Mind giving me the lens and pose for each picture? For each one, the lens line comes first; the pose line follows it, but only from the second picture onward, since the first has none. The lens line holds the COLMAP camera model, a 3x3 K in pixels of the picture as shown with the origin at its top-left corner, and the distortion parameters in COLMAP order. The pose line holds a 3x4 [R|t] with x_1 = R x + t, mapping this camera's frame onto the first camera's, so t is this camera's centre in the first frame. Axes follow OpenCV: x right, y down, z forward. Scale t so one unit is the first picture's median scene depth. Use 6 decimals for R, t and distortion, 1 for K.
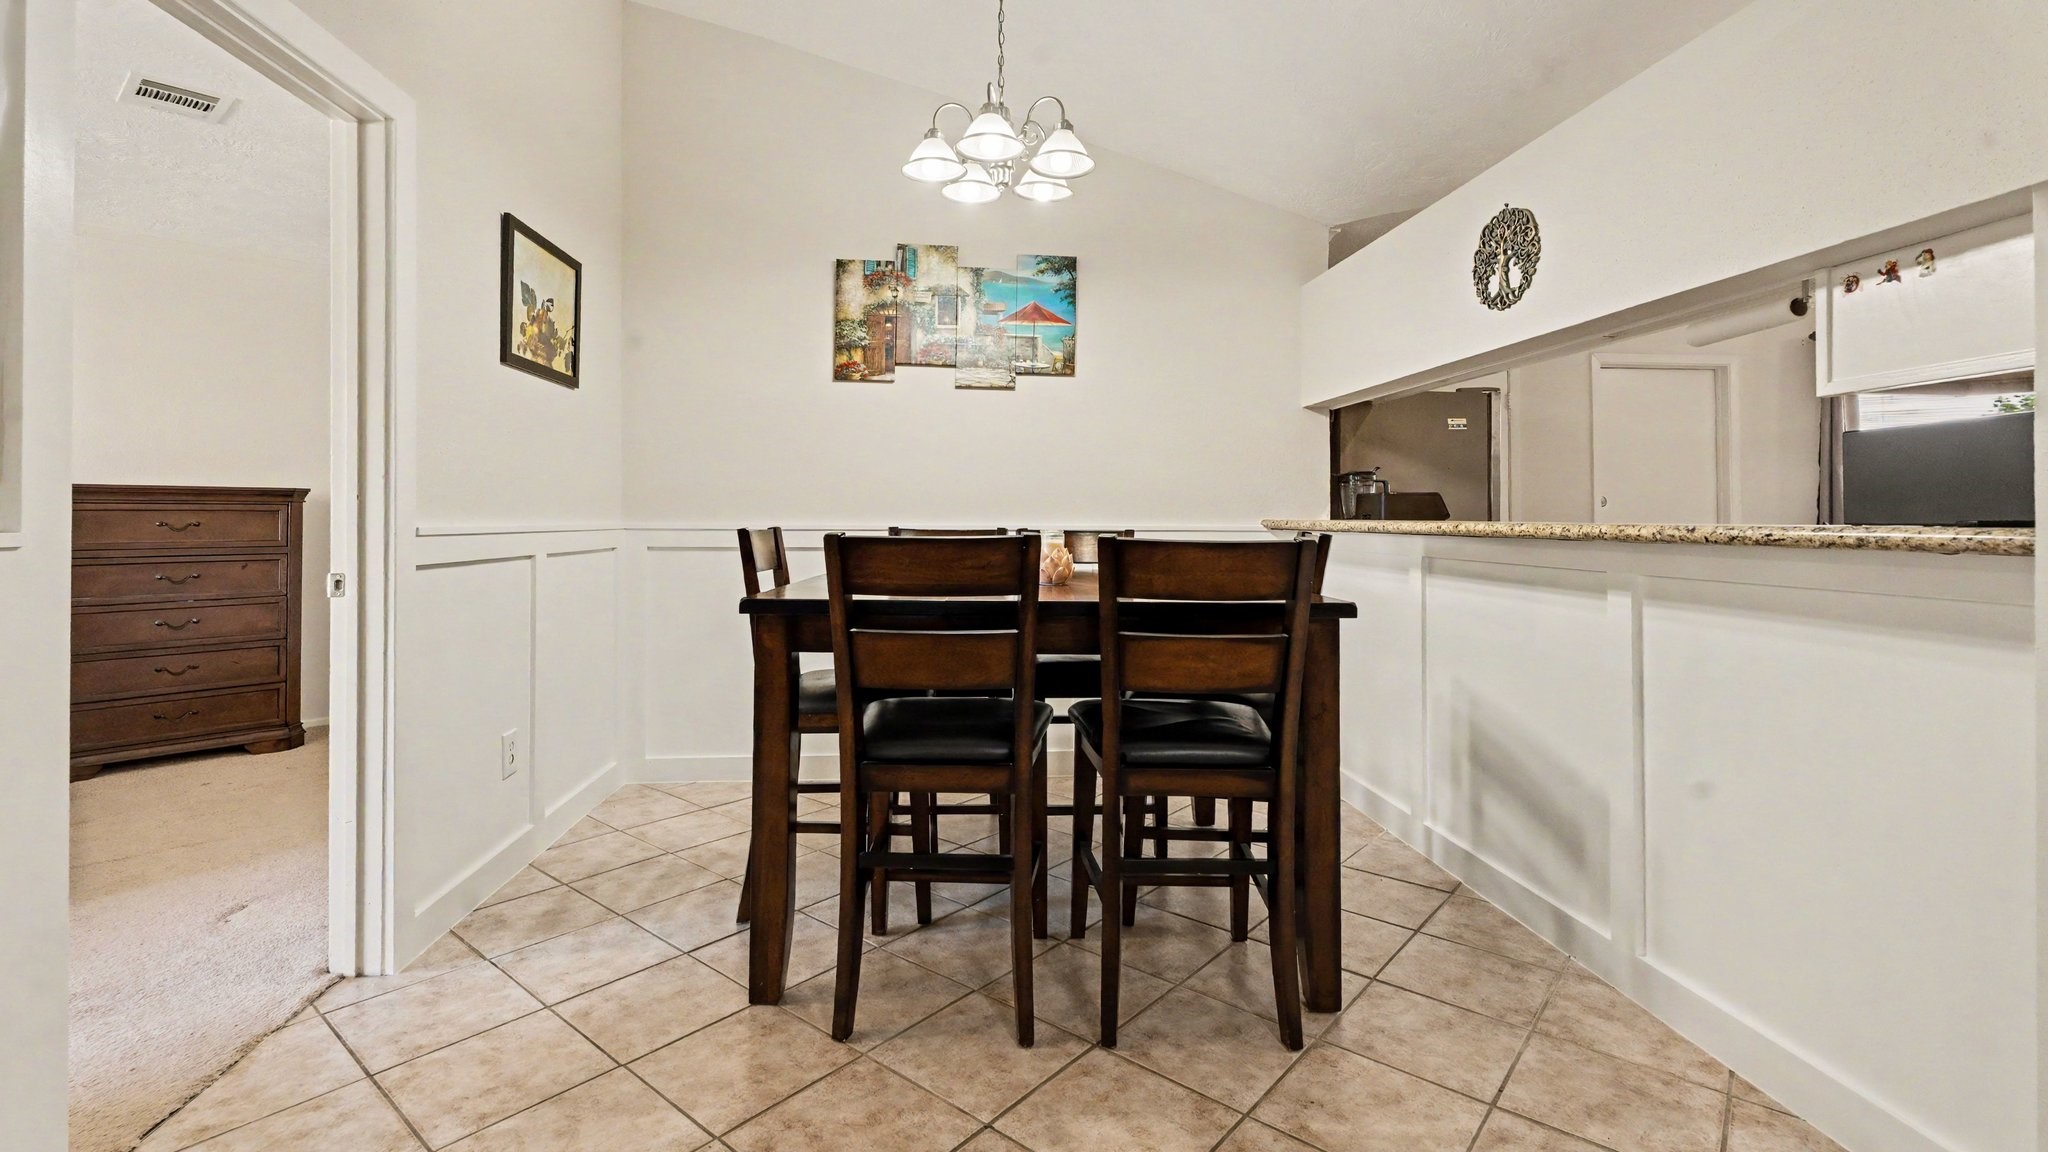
lens RADIAL K [[928.2, 0, 1024.0], [0, 928.2, 501.3], [0, 0, 1]] dist [-0.002150, -0.000240]
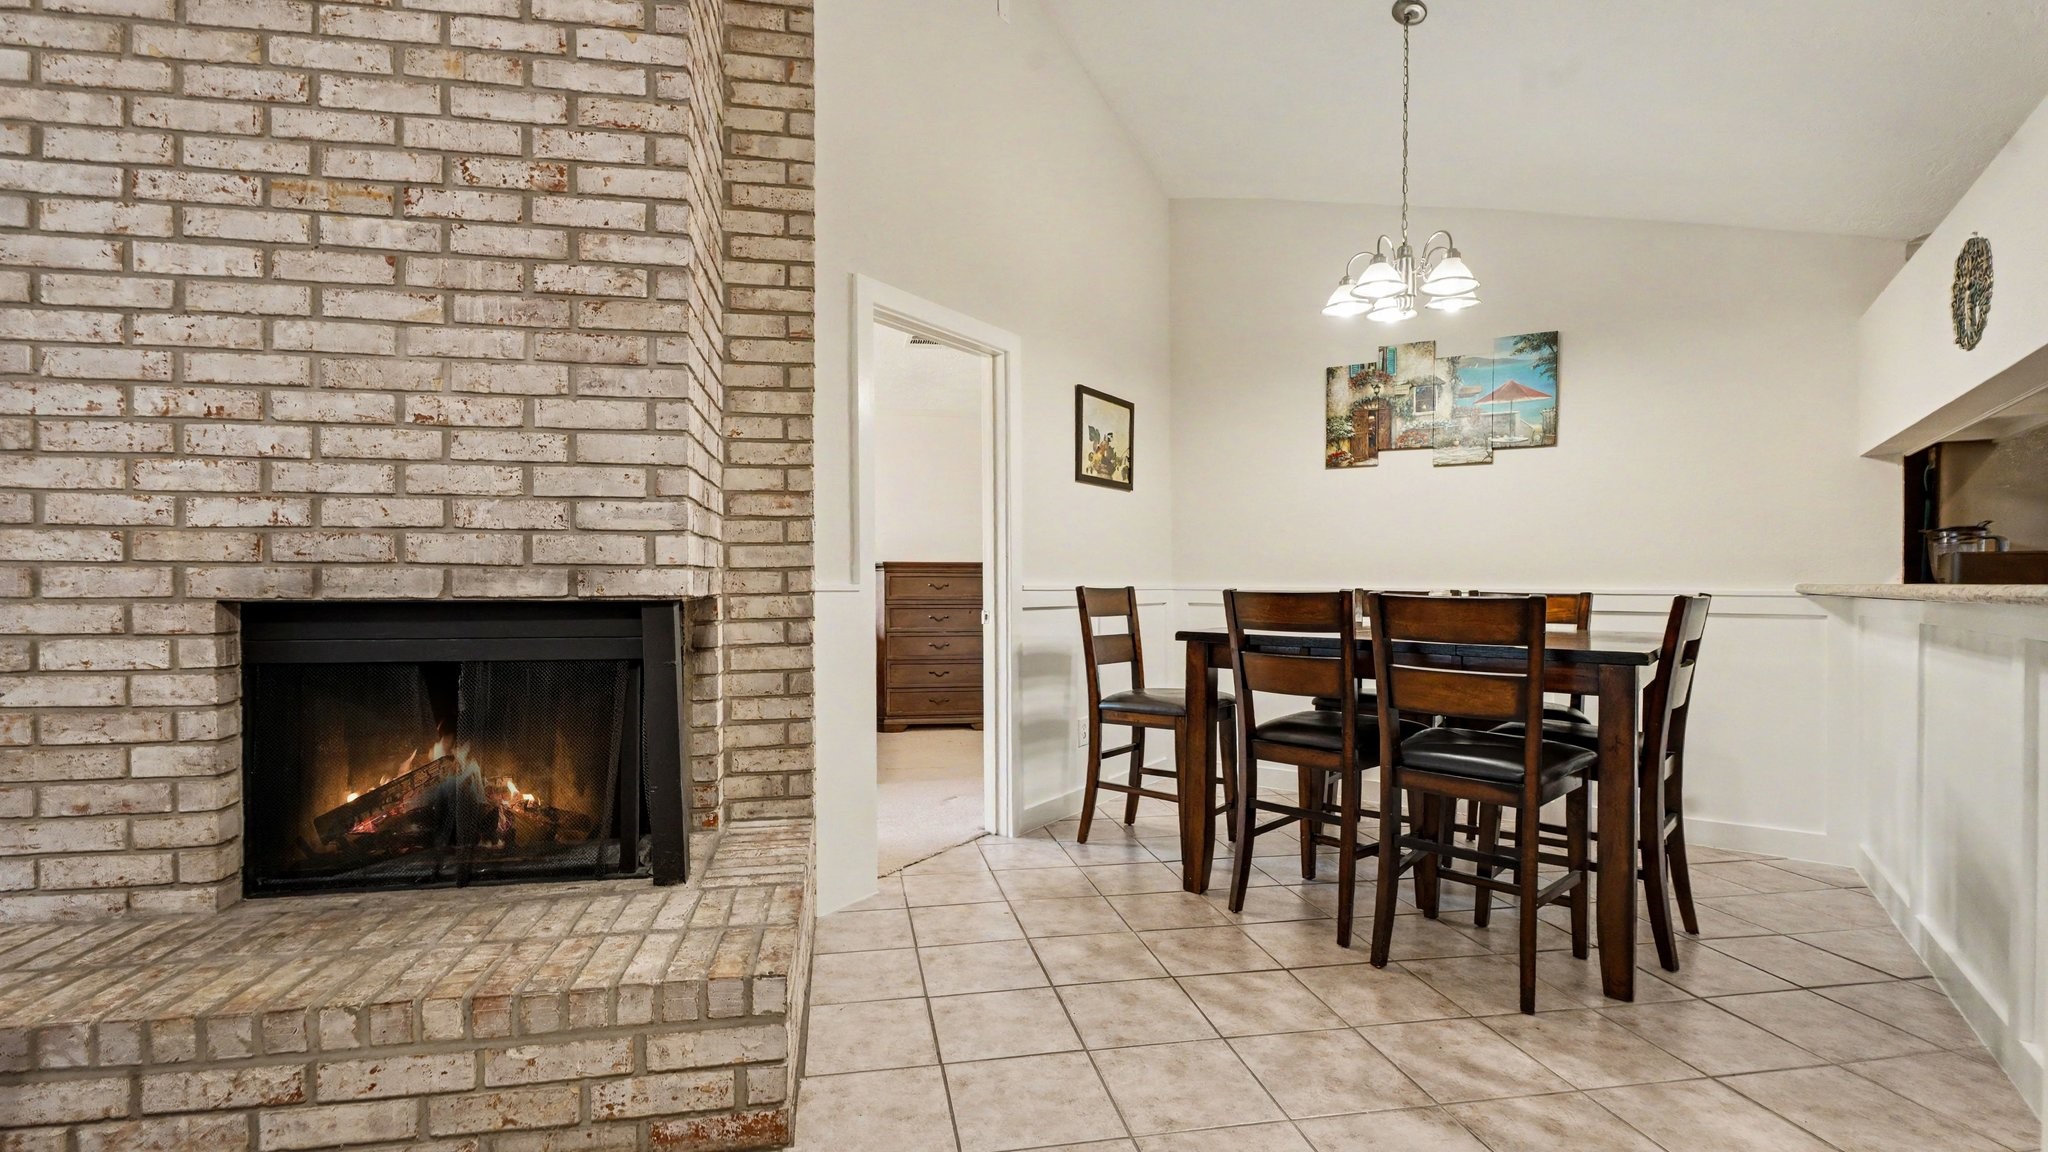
lens RADIAL K [[967.1, 0, 1023.0], [0, 967.1, 599.4], [0, 0, 1]] dist [0.001154, -0.000014]
pose [[0.776206, 0.012026, -0.630364, 0.287558], [0.008010, 0.999549, 0.028932, 0.001465], [0.630428, -0.027507, 0.775760, -0.236212]]
